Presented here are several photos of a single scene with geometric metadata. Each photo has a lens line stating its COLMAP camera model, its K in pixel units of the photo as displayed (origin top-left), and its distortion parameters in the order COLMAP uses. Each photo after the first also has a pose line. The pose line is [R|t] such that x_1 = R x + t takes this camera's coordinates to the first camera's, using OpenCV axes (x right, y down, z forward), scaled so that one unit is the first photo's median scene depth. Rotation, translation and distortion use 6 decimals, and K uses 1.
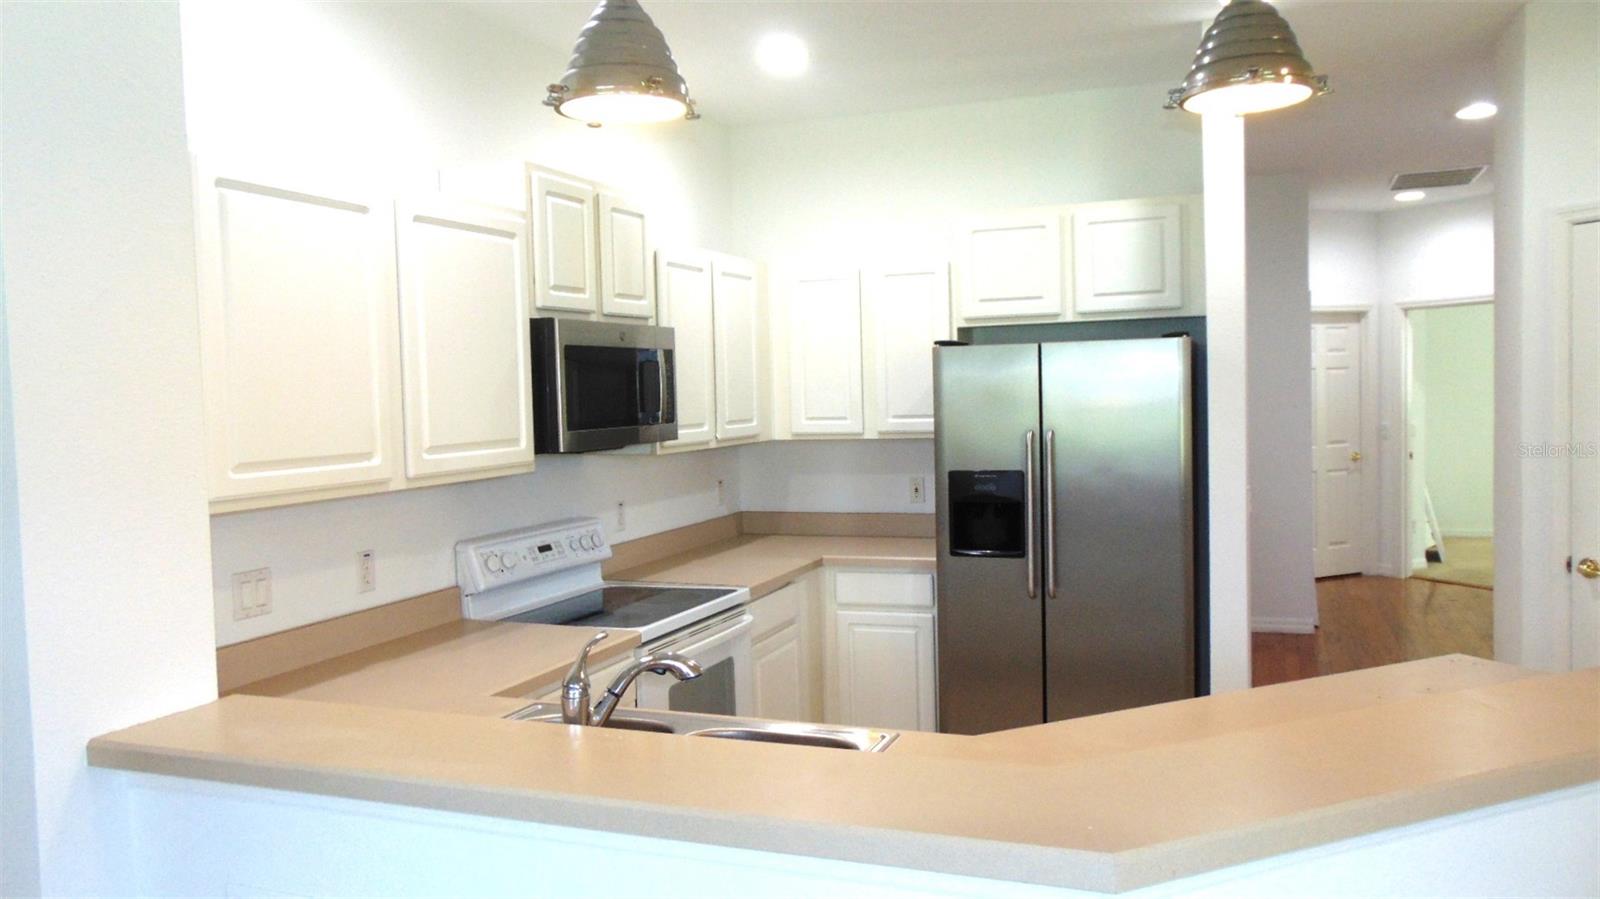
lens RADIAL K [[1190.4, 0, 802.6], [0, 1190.4, 457.2], [0, 0, 1]] dist [-0.011535, 0.012309]
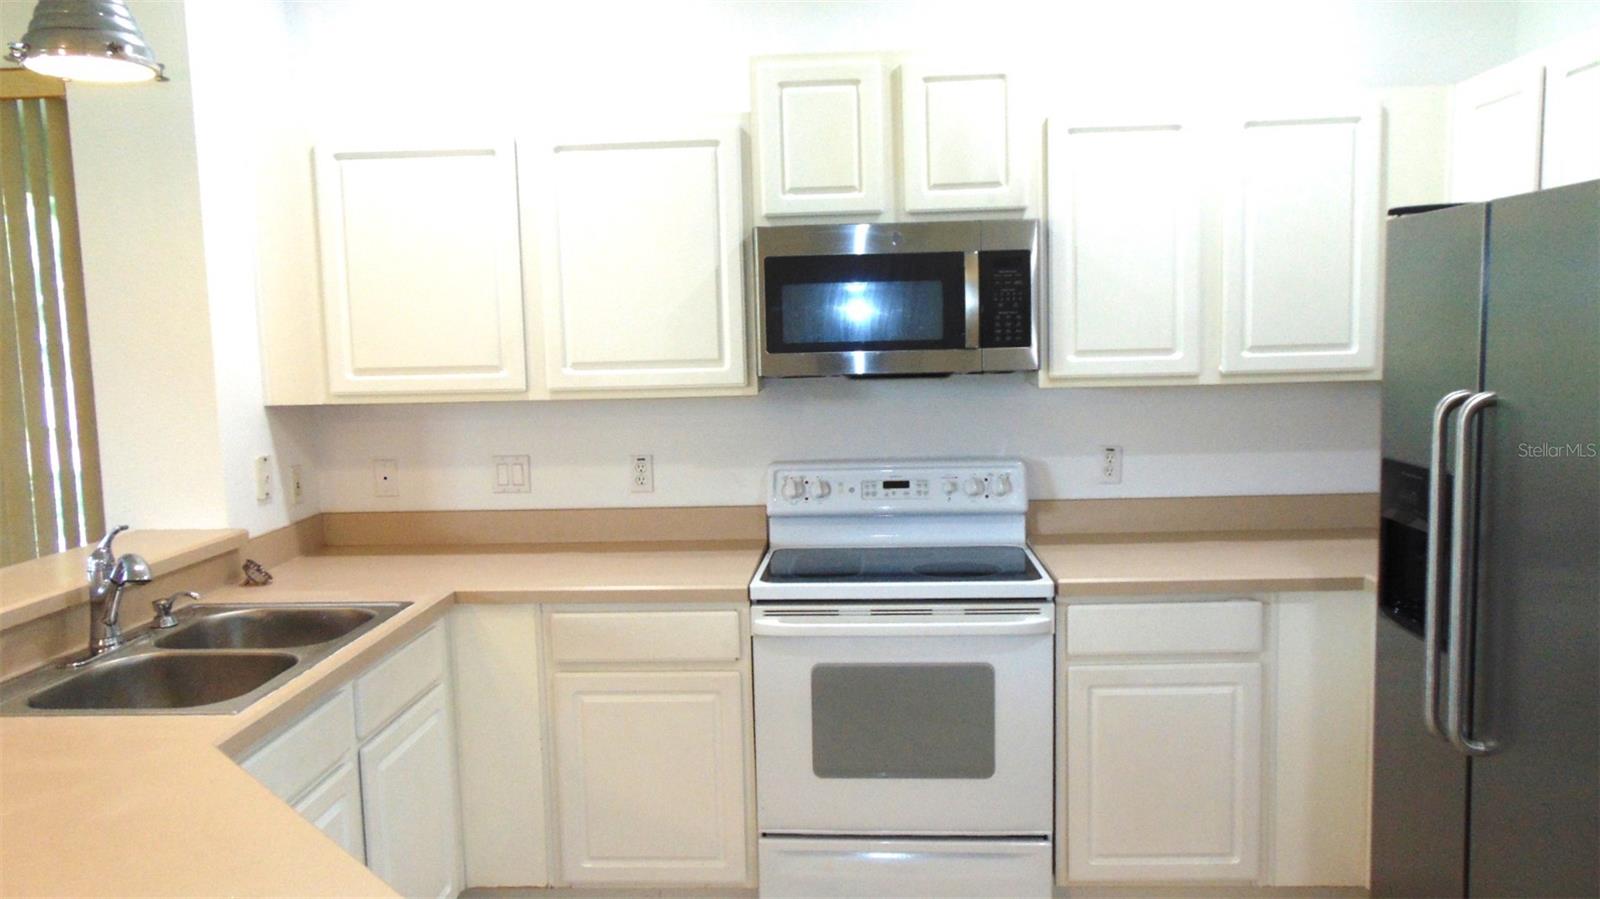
lens RADIAL K [[1190.4, 0, 802.6], [0, 1190.4, 433.8], [0, 0, 1]] dist [-0.011535, 0.012309]
pose [[0.327132, 0.125926, -0.936551, 0.601917], [-0.036683, 0.992027, 0.120572, -0.066535], [0.944267, -0.005088, 0.329142, 0.668090]]
